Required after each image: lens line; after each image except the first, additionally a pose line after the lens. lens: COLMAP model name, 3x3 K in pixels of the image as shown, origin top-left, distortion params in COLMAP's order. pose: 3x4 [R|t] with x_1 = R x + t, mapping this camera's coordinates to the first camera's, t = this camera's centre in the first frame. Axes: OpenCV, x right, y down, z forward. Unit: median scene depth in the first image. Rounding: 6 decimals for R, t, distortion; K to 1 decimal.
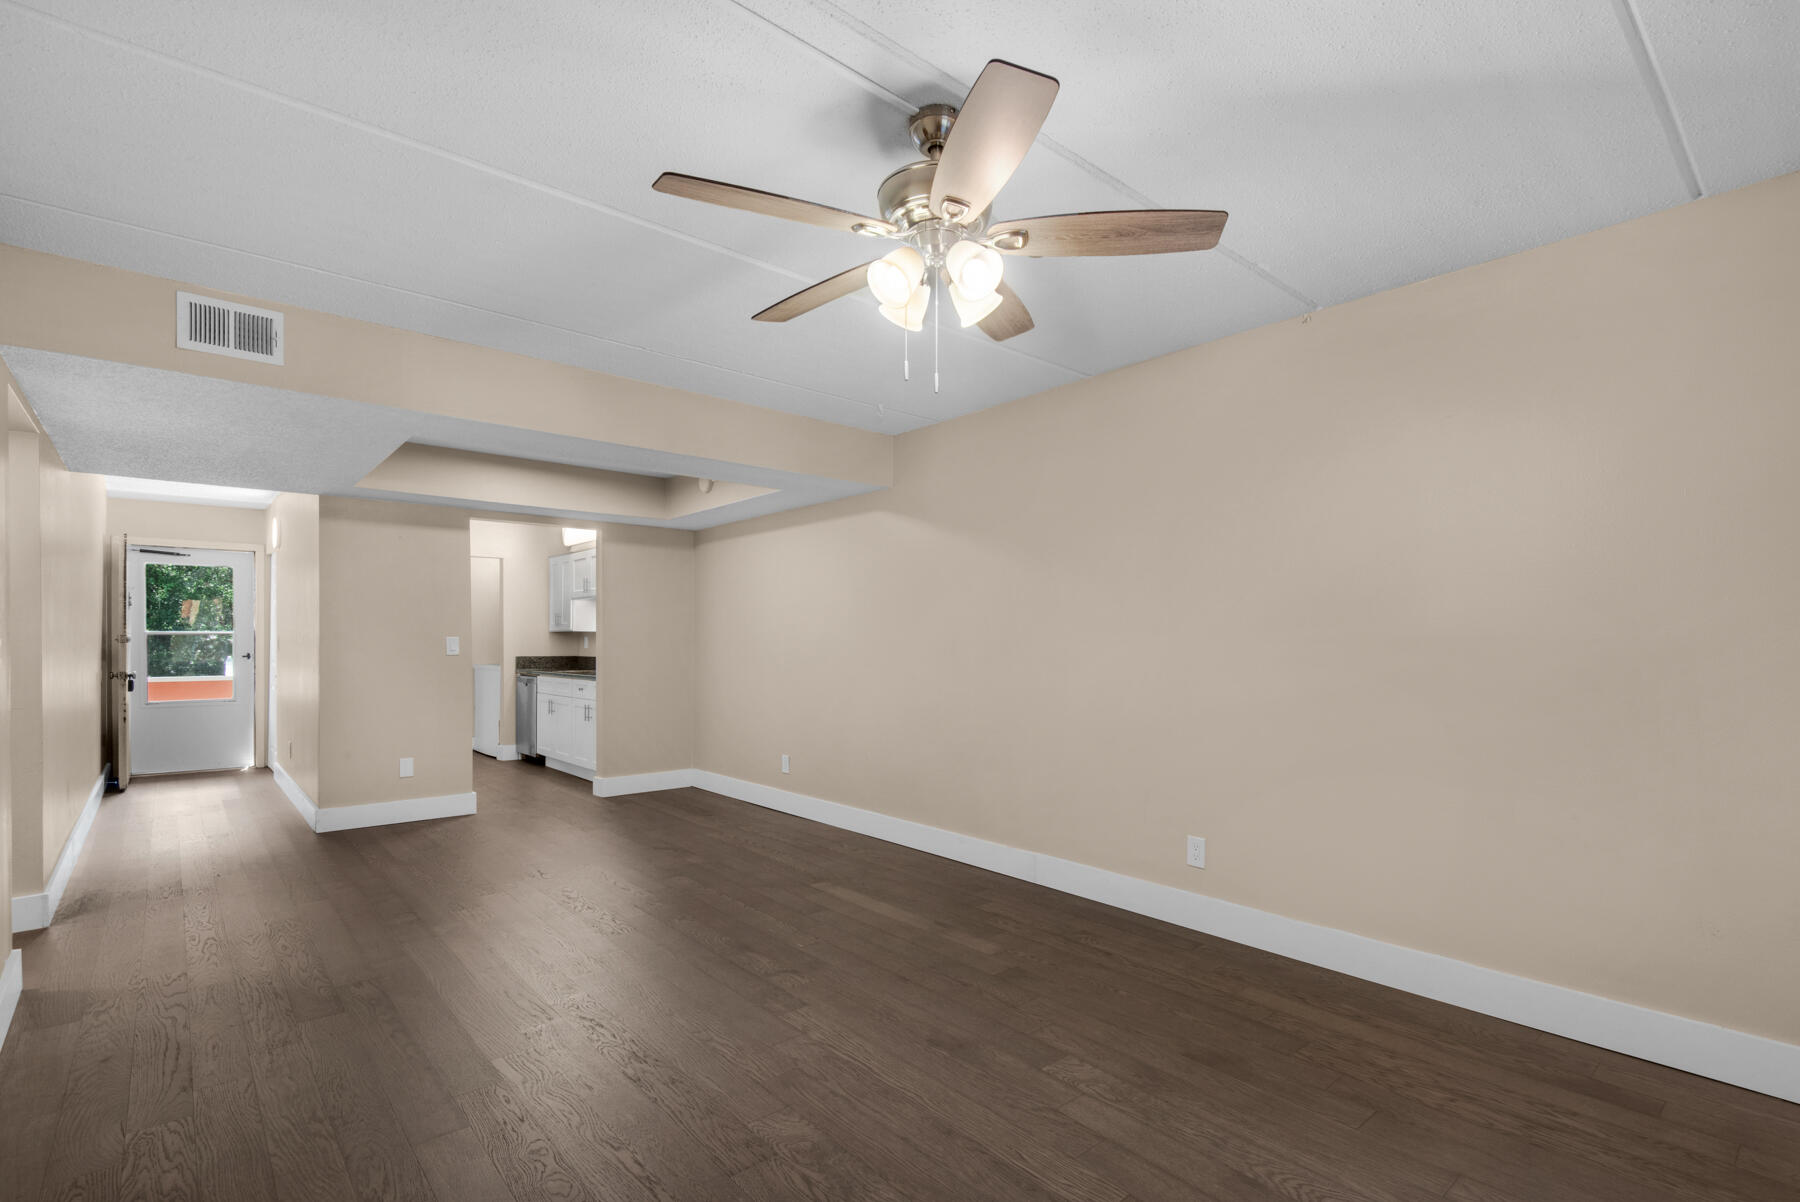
lens RADIAL K [[835.3, 0, 898.3], [0, 835.3, 648.2], [0, 0, 1]] dist [0.020711, -0.000354]
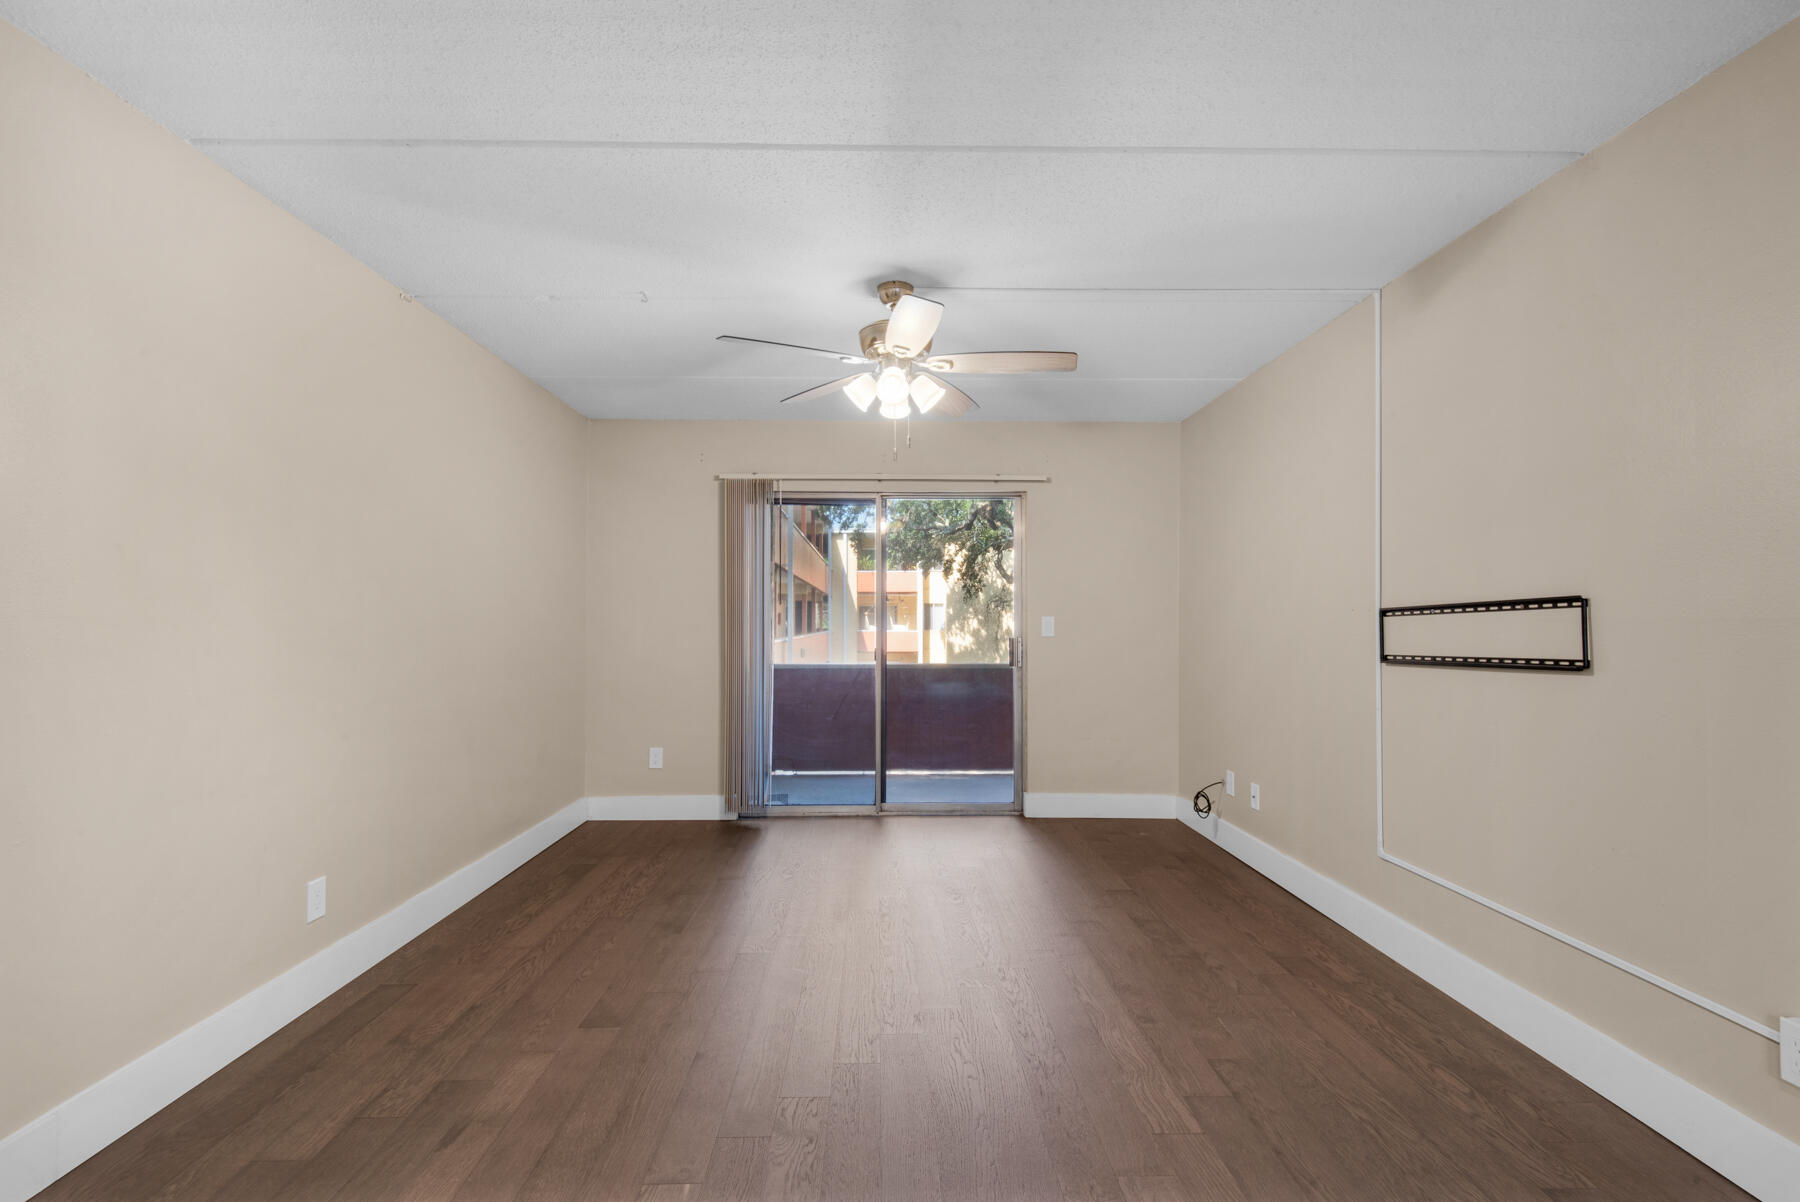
lens RADIAL K [[823.2, 0, 893.8], [0, 823.2, 602.4], [0, 0, 1]] dist [0.029671, -0.014719]
pose [[-0.771046, 0.013150, 0.636644, -0.662238], [0.000810, 0.999806, -0.019670, -0.012015], [-0.636779, -0.014651, -0.770907, 1.565012]]
